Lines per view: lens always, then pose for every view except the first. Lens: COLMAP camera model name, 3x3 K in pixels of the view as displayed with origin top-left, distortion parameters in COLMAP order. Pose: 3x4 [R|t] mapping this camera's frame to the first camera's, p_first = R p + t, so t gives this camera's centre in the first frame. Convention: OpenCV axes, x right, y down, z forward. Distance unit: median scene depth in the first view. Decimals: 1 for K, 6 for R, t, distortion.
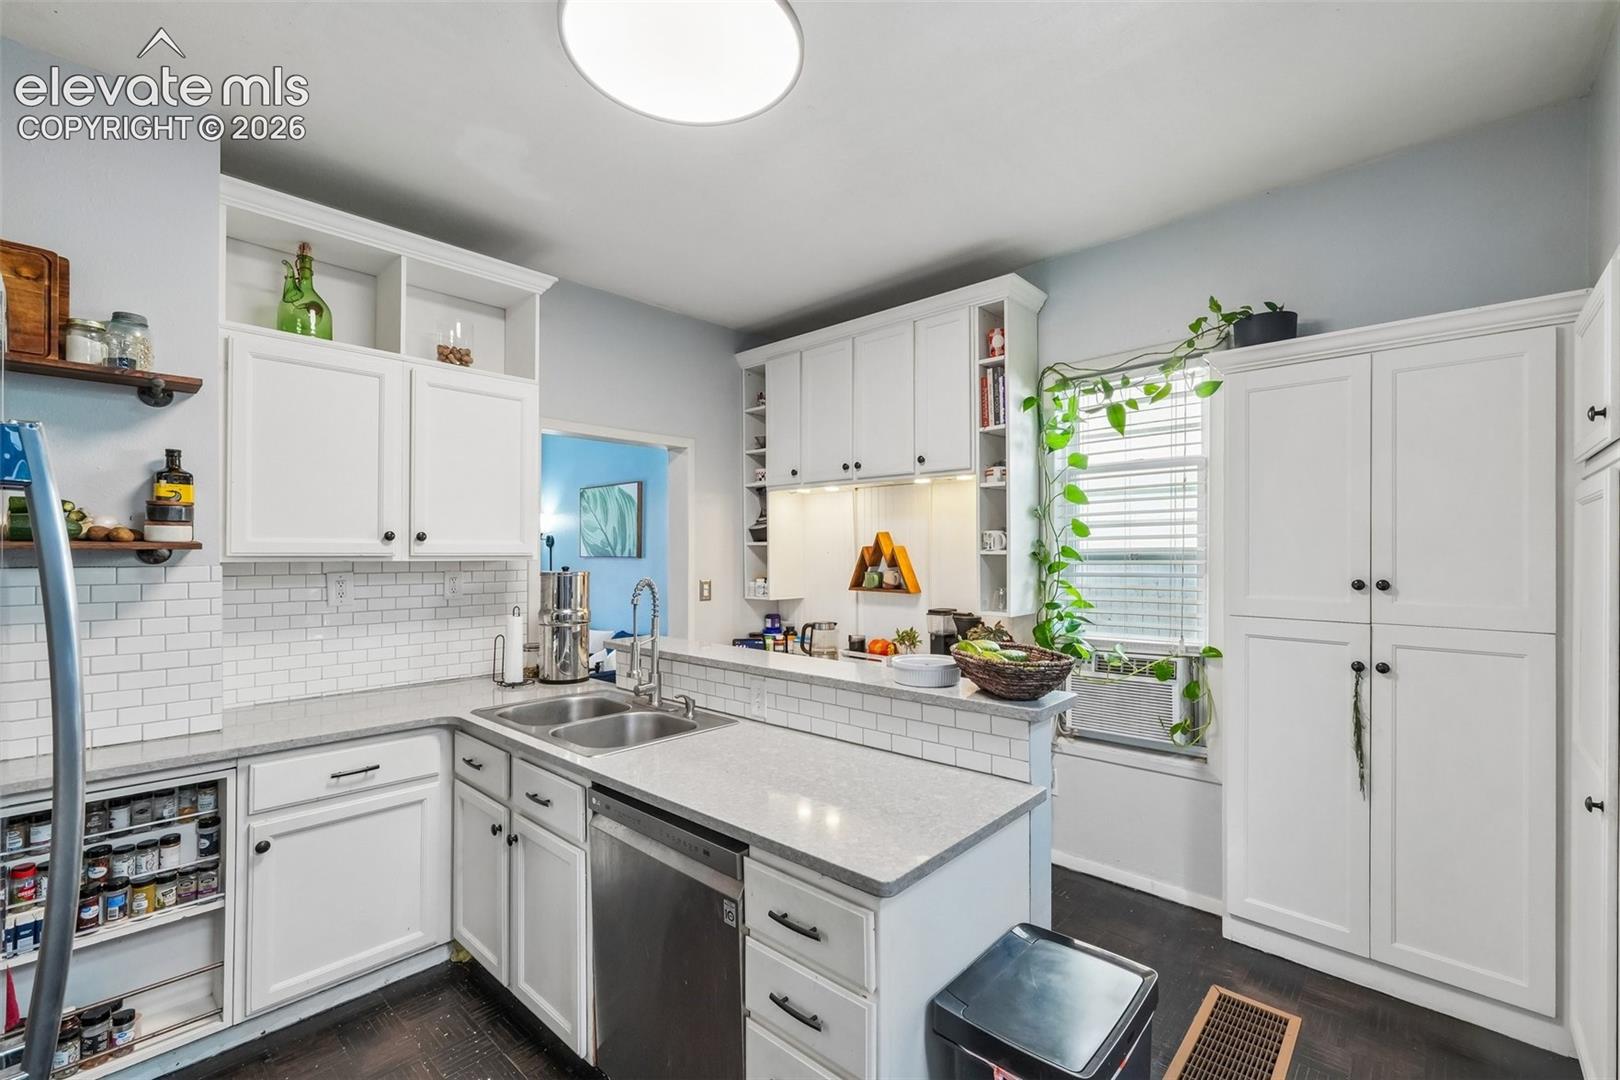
lens RADIAL K [[692.9, 0, 816.9], [0, 692.9, 545.8], [0, 0, 1]] dist [-0.003201, 0.001835]
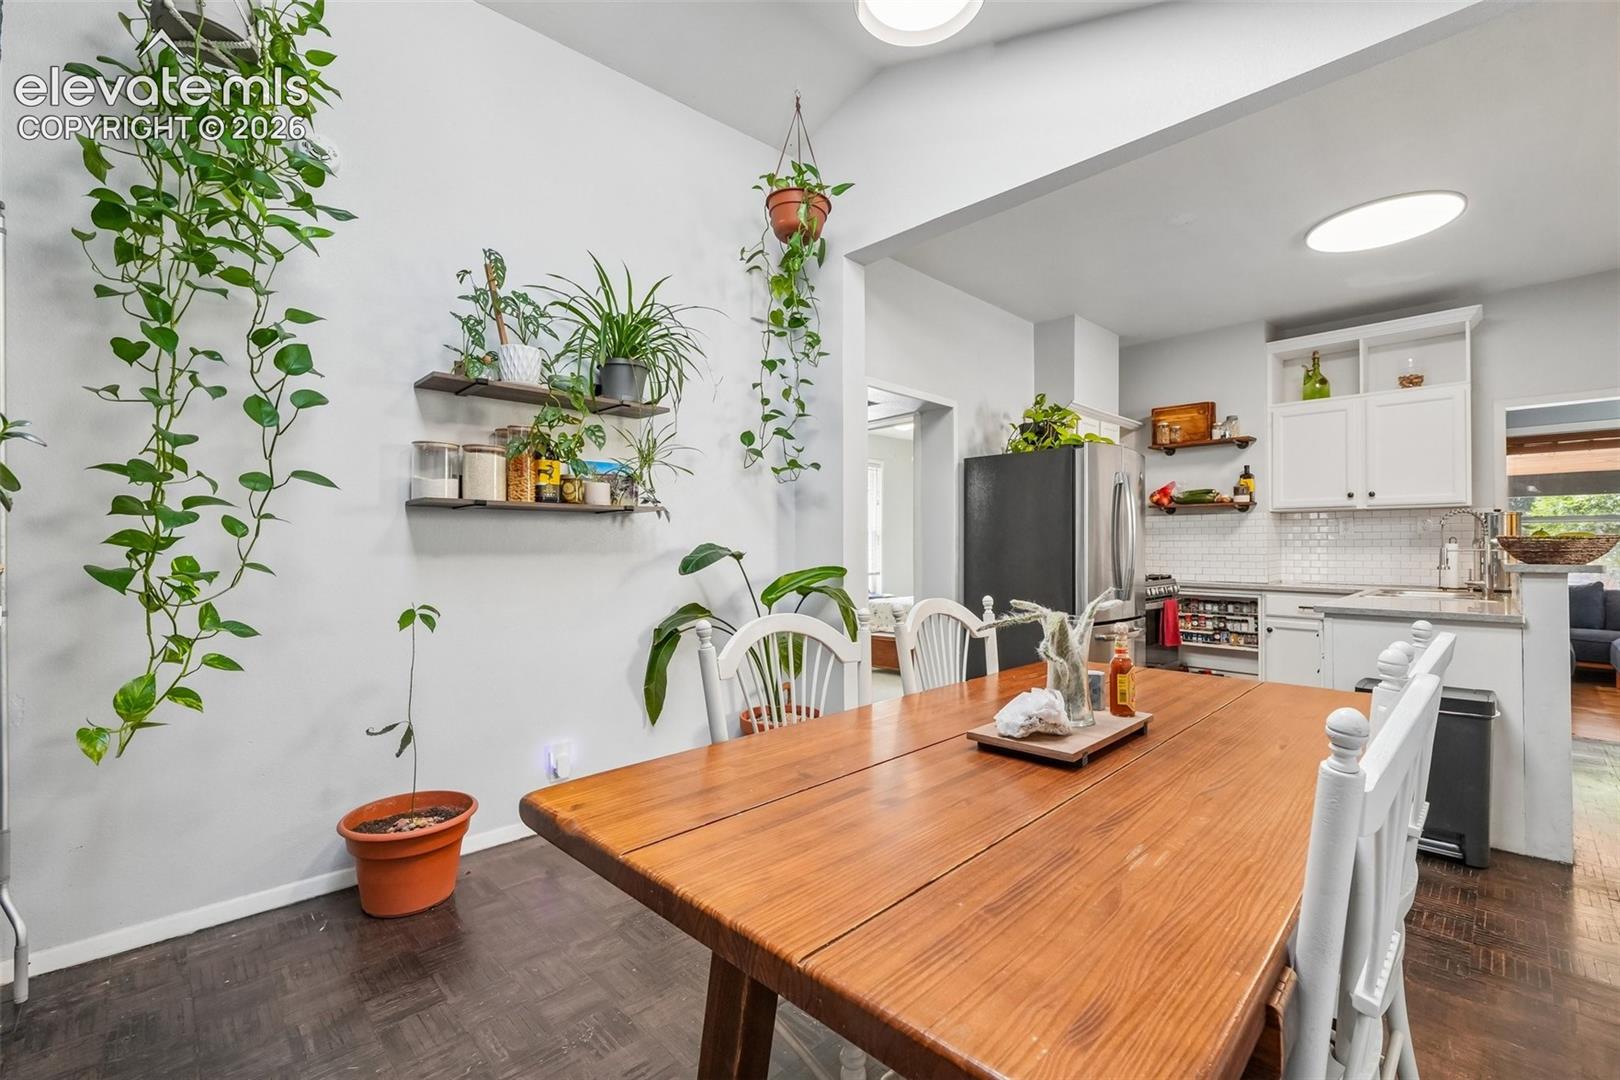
lens RADIAL K [[692.9, 0, 816.4], [0, 692.9, 545.4], [0, 0, 1]] dist [-0.003201, 0.001835]
pose [[-0.047428, -0.004265, -0.998866, 1.075451], [0.009059, 0.999948, -0.004700, 0.095937], [0.998834, -0.009271, -0.047387, -0.282753]]
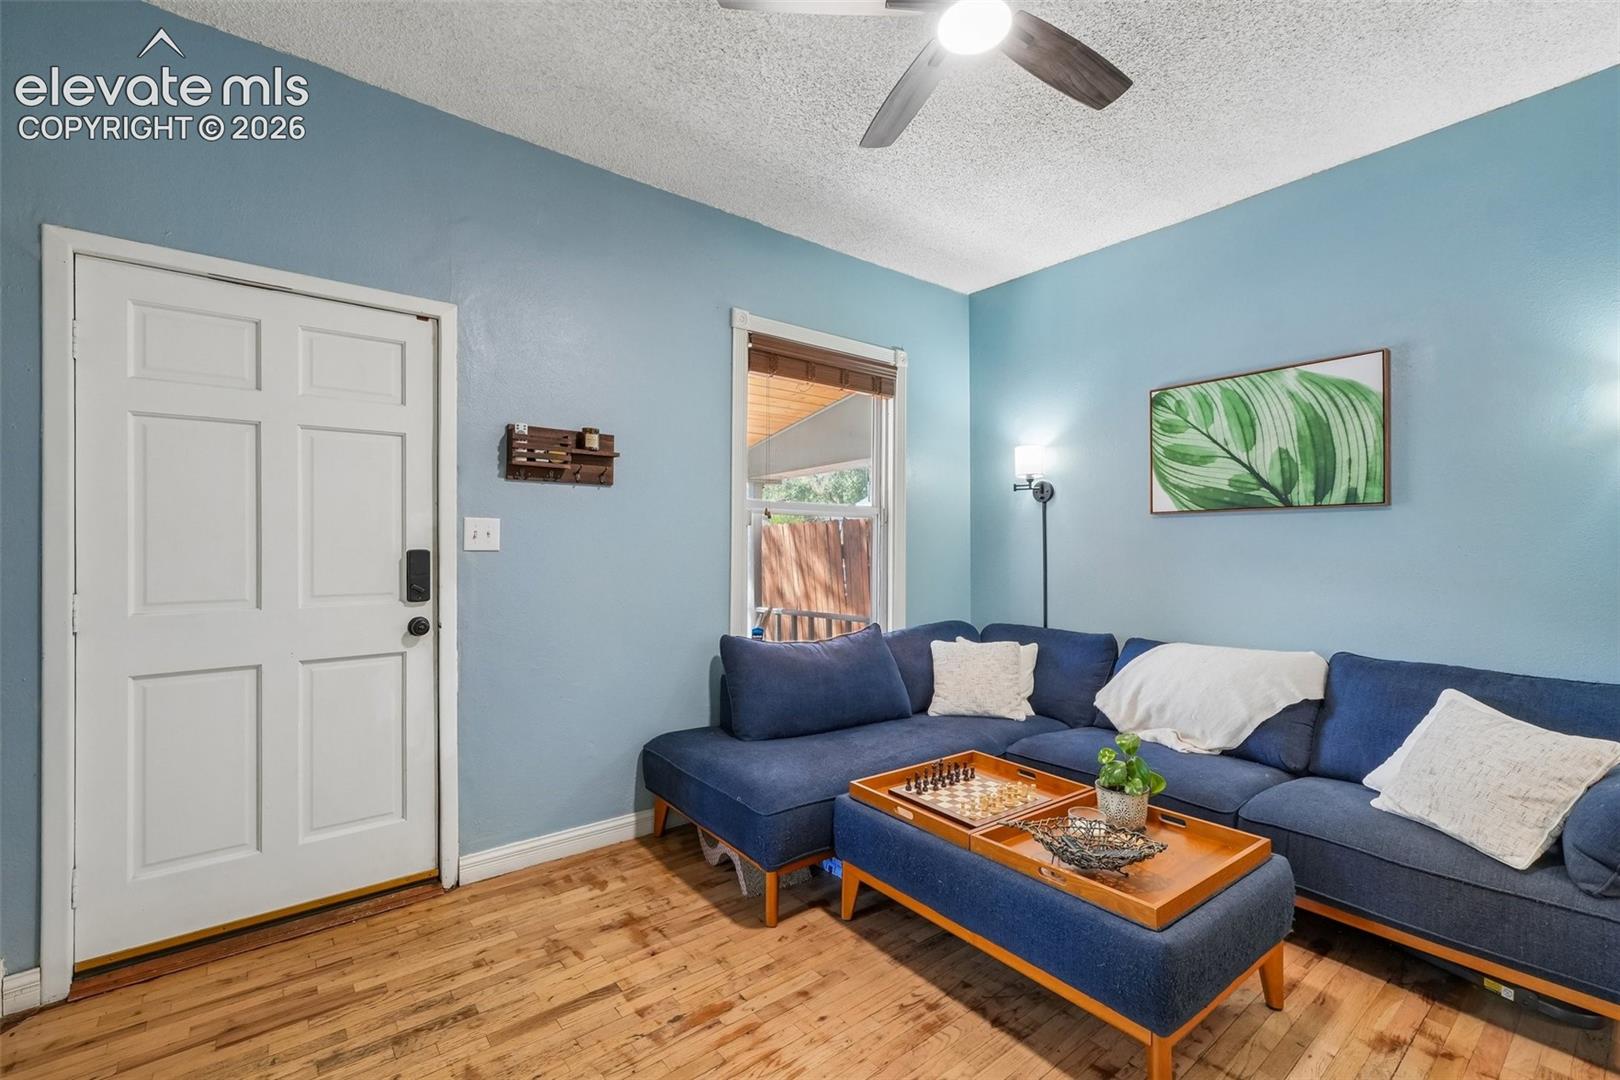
lens RADIAL K [[692.9, 0, 809.1], [0, 692.9, 534.6], [0, 0, 1]] dist [-0.003201, 0.001835]
pose [[0.984398, -0.004036, -0.175909, -1.051277], [0.003119, 0.999980, -0.005490, 0.073642], [0.175927, 0.004855, 0.984391, 0.811577]]
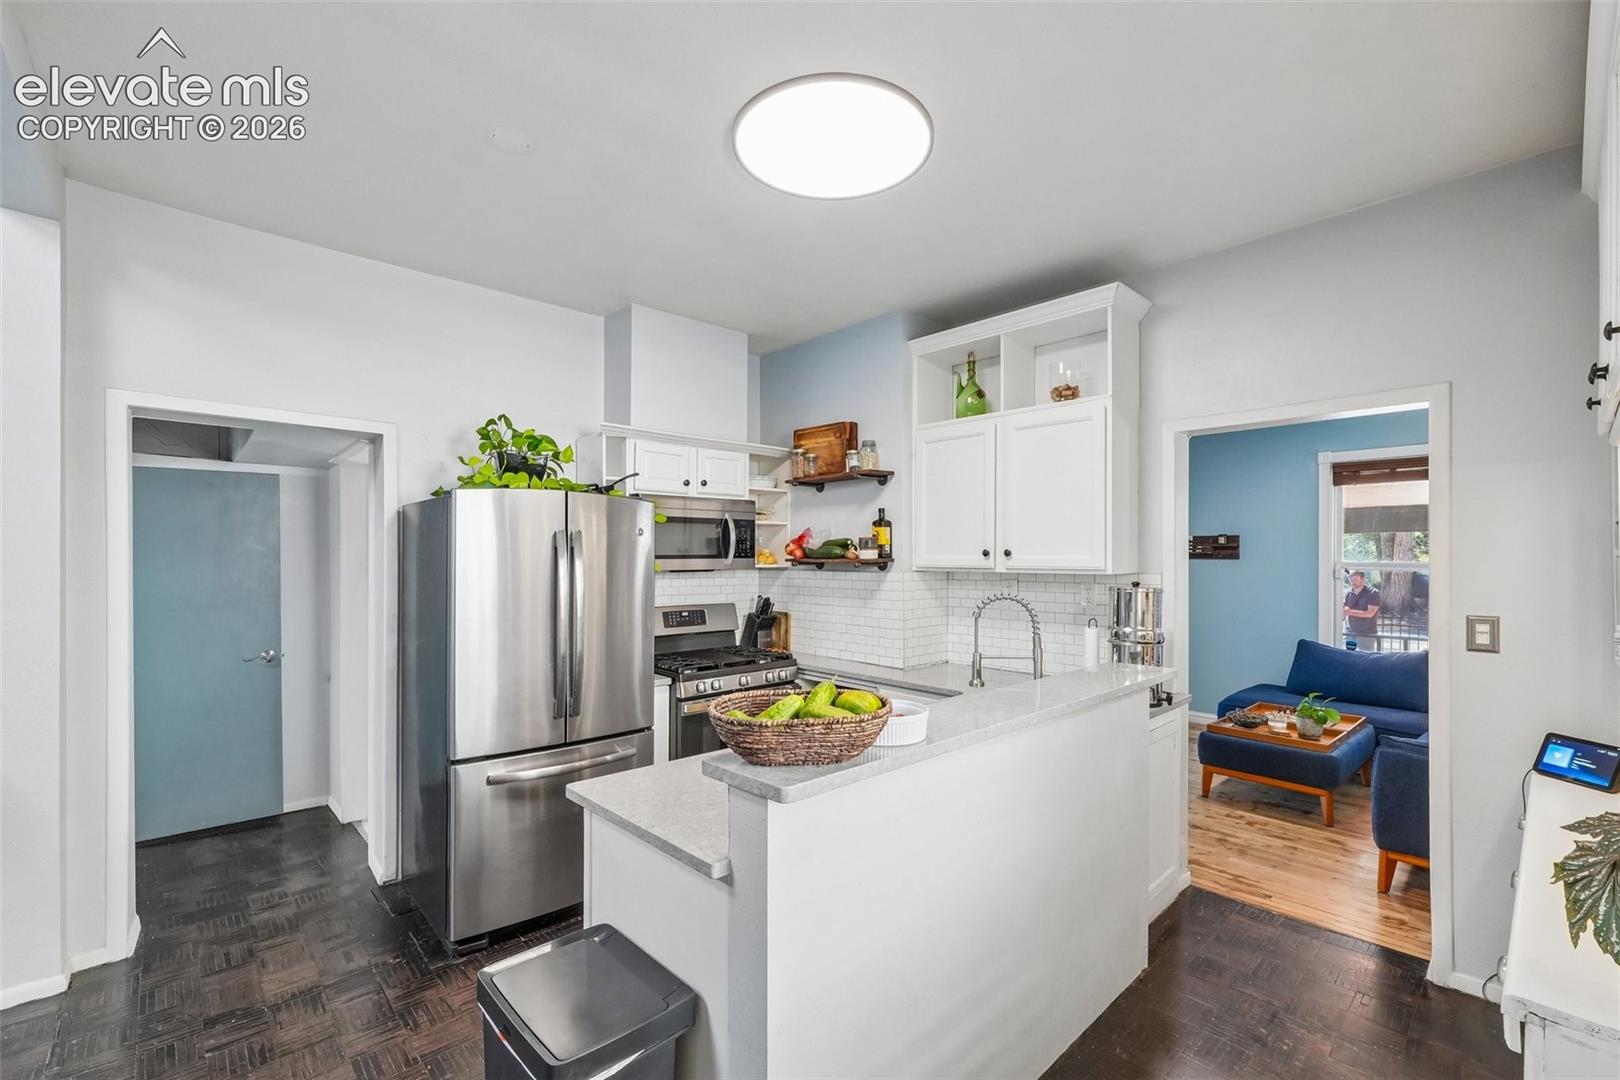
lens RADIAL K [[692.9, 0, 814.5], [0, 692.9, 558.2], [0, 0, 1]] dist [-0.003201, 0.001835]
pose [[-0.083443, -0.004704, -0.996501, 0.602544], [0.006344, 0.999966, -0.005251, 0.000679], [0.996492, -0.006760, -0.083410, 0.648919]]
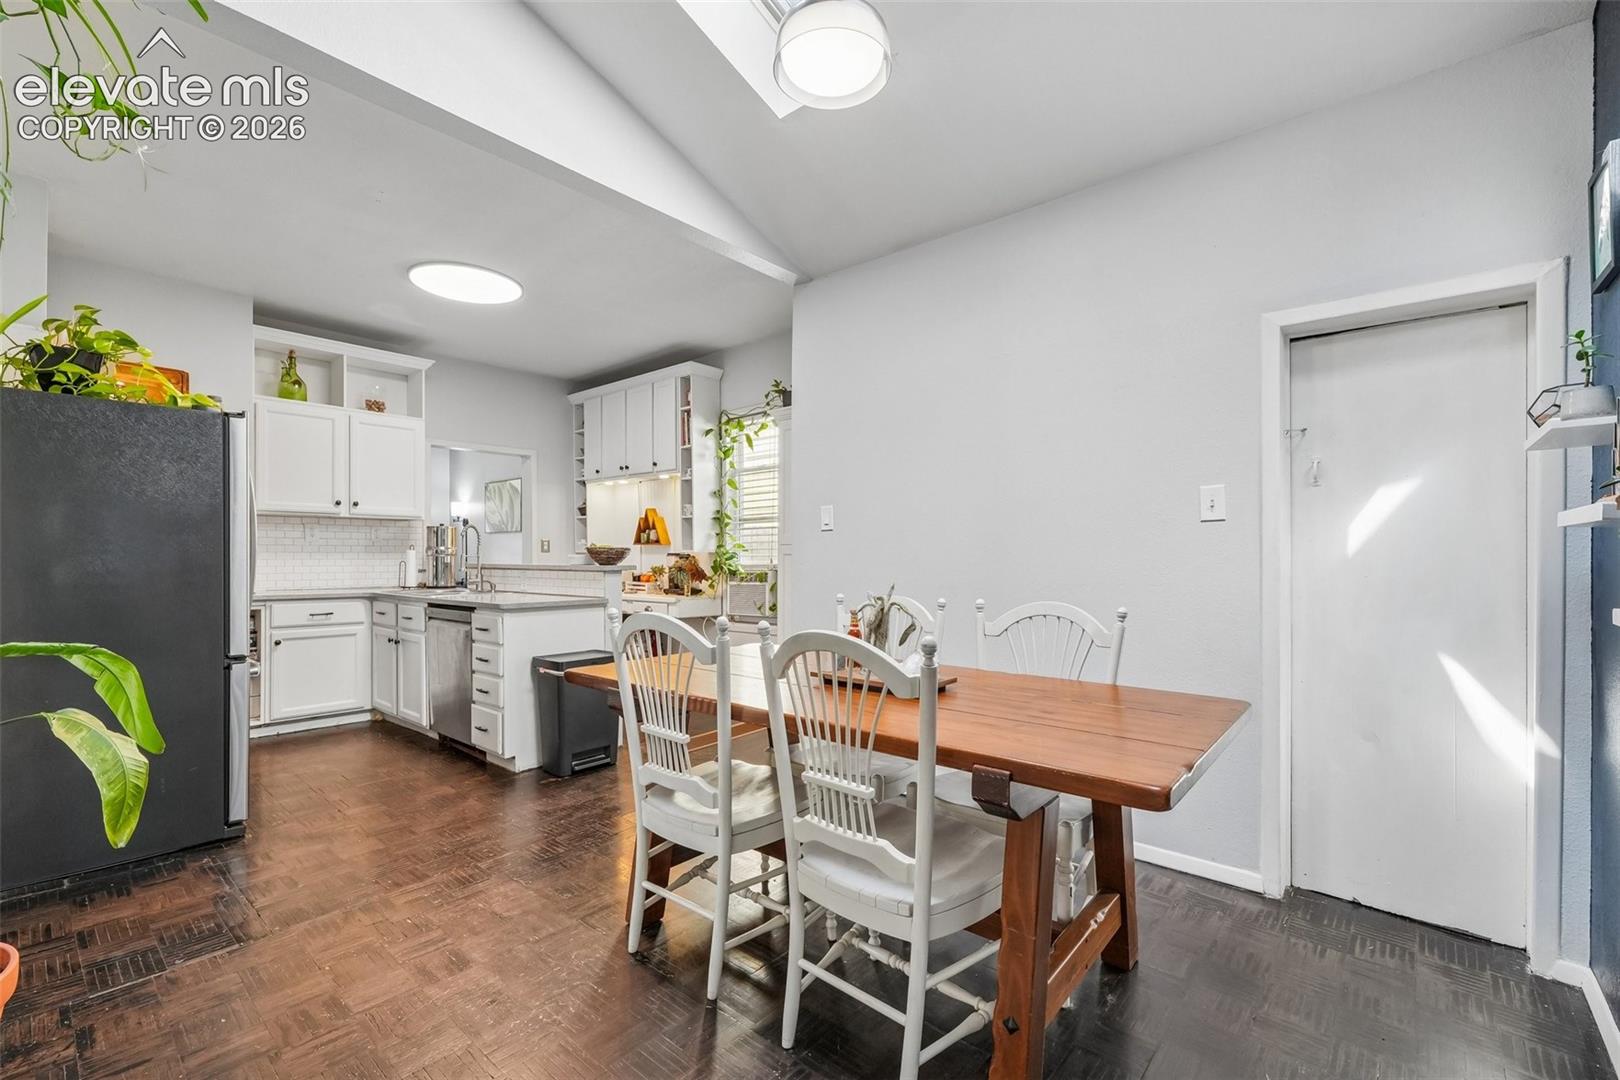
lens RADIAL K [[692.9, 0, 814.3], [0, 692.9, 555.3], [0, 0, 1]] dist [-0.003201, 0.001835]
pose [[0.999282, -0.000528, 0.037878, 0.521486], [0.000155, 0.999952, 0.009846, 0.093649], [-0.037882, -0.009833, 0.999234, -0.804013]]
